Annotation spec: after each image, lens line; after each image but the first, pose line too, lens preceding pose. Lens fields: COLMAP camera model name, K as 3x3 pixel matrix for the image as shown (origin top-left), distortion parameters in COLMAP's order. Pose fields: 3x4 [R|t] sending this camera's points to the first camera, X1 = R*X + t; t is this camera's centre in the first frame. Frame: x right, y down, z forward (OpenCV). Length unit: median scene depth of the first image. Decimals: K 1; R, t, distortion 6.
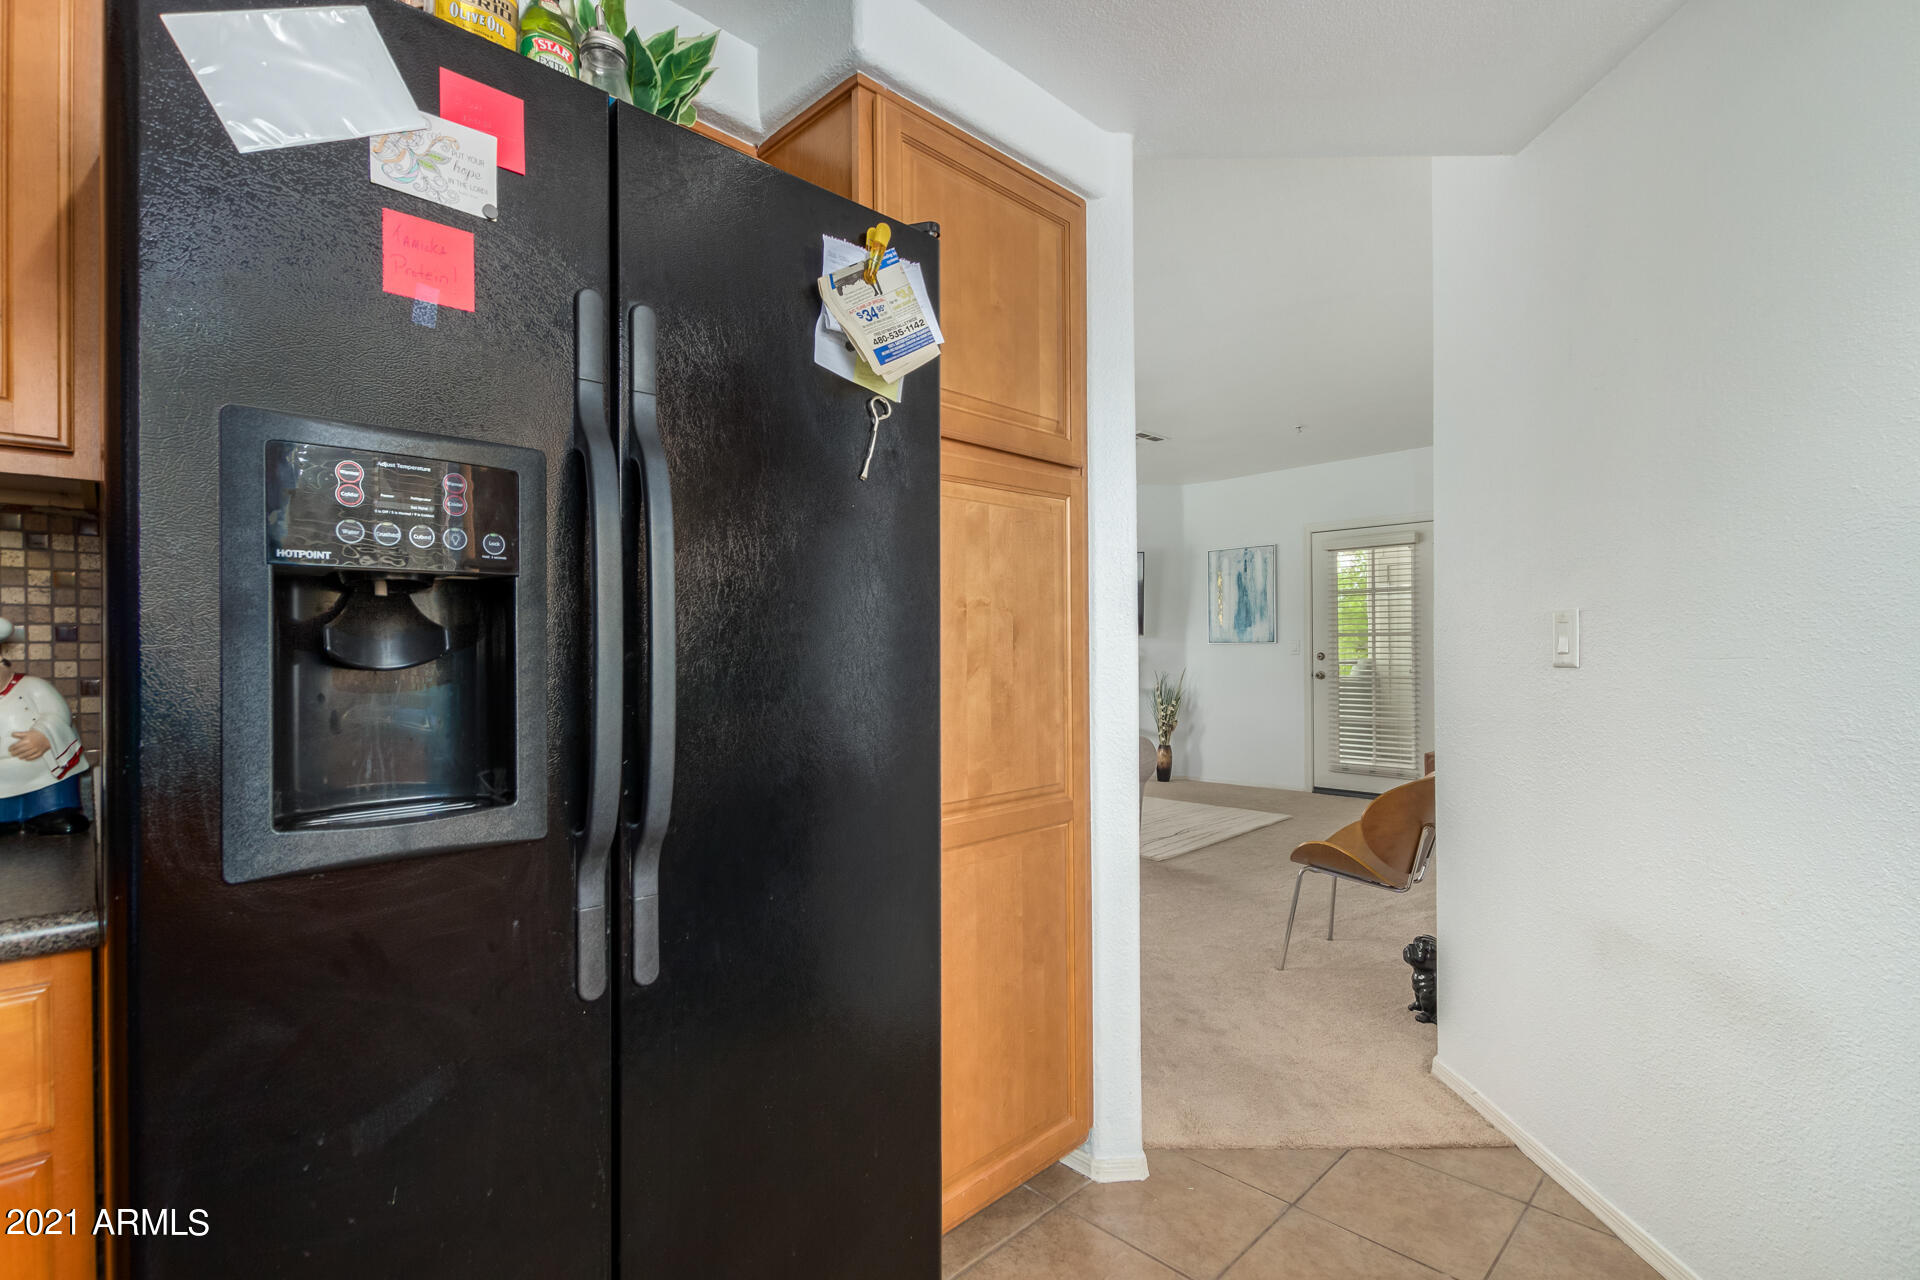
lens RADIAL K [[881.2, 0, 960.0], [0, 881.2, 640.0], [0, 0, 1]] dist [0.000599, 0.000299]
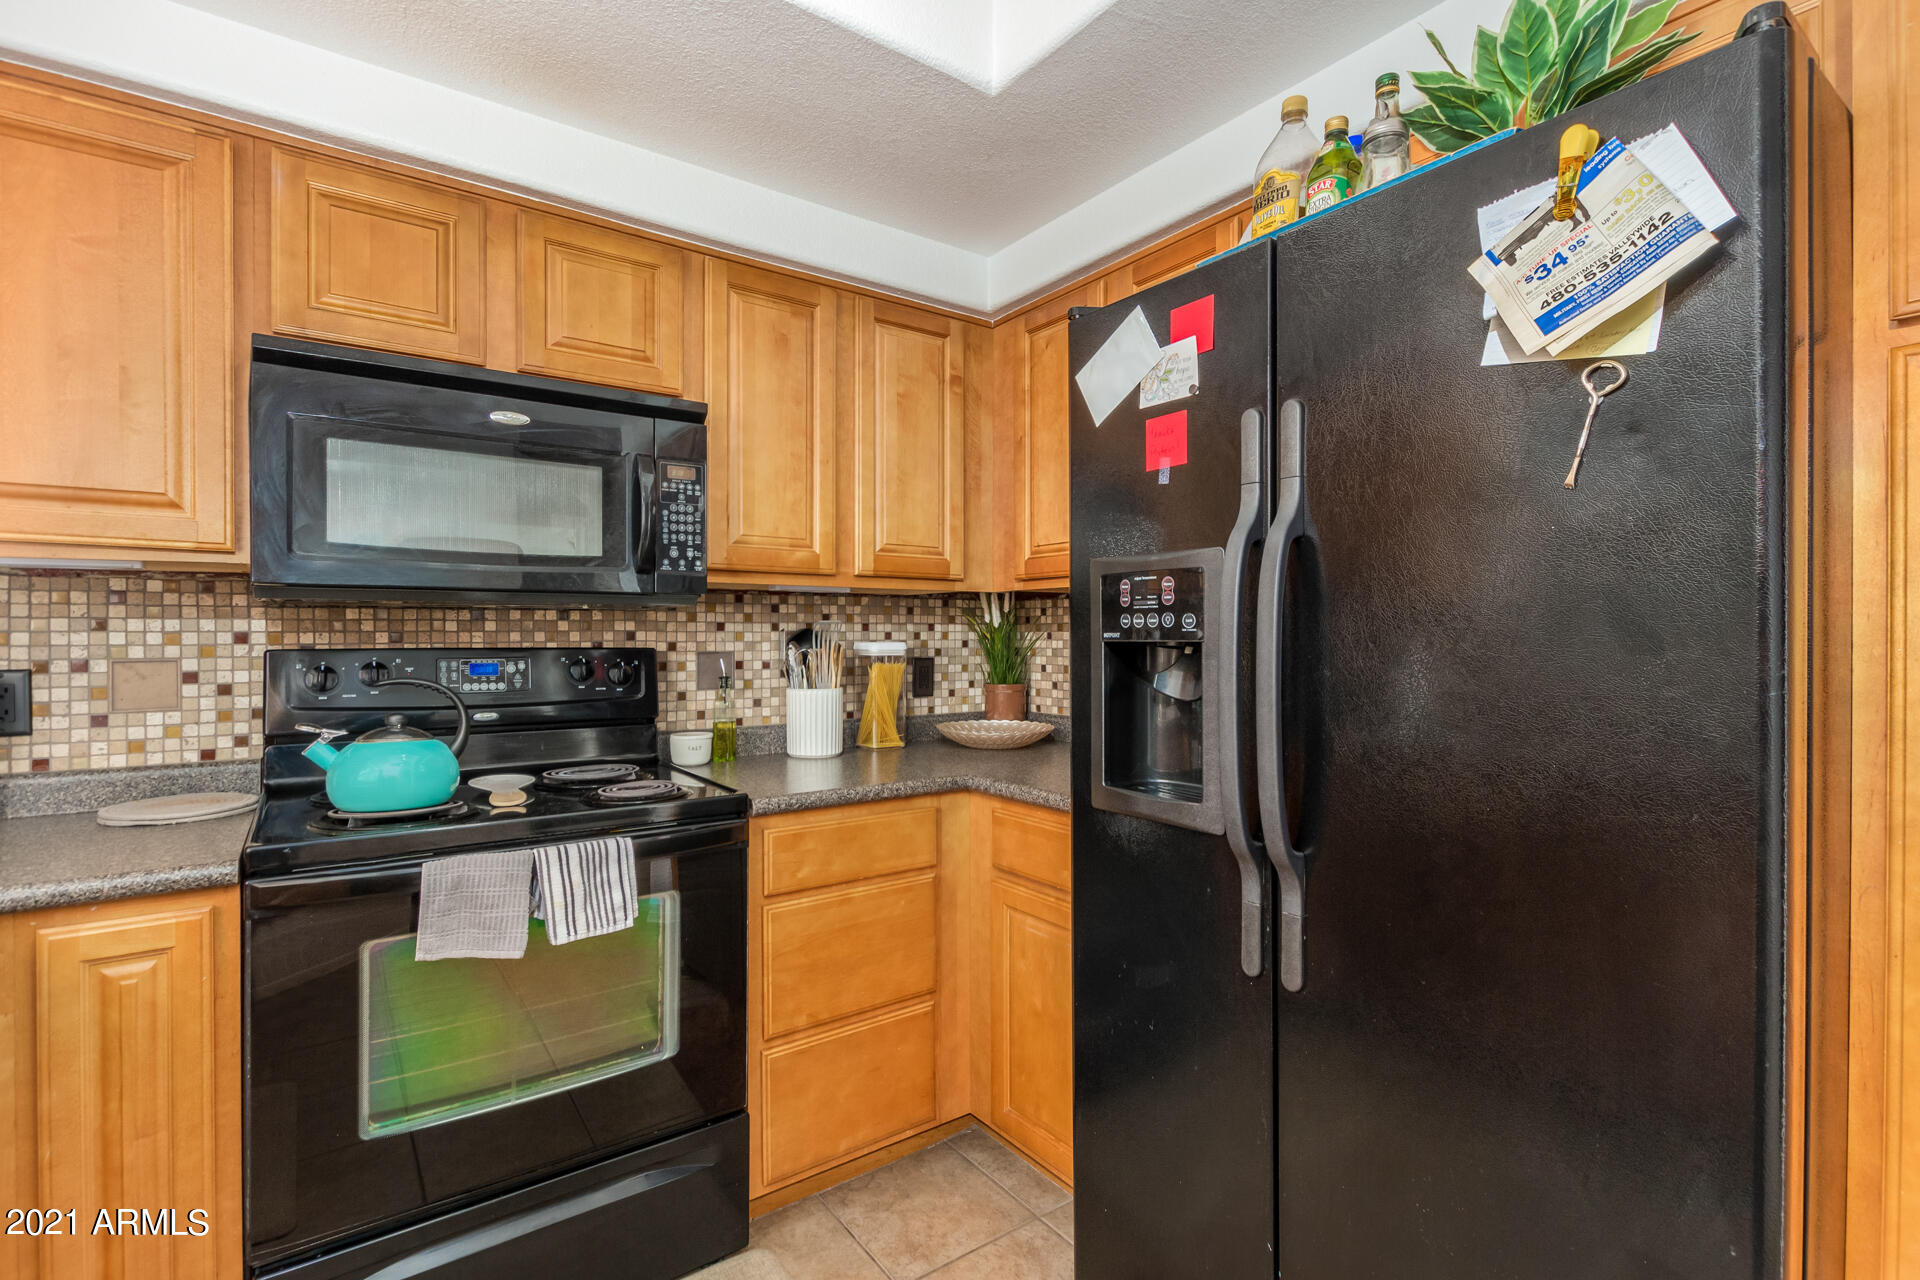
lens RADIAL K [[881.2, 0, 960.0], [0, 881.2, 640.0], [0, 0, 1]] dist [0.000599, 0.000299]
pose [[-0.153818, 0.008050, -0.988066, 0.901786], [0.008039, 0.999944, 0.006895, -0.084444], [0.988066, -0.006883, -0.153875, 0.797420]]
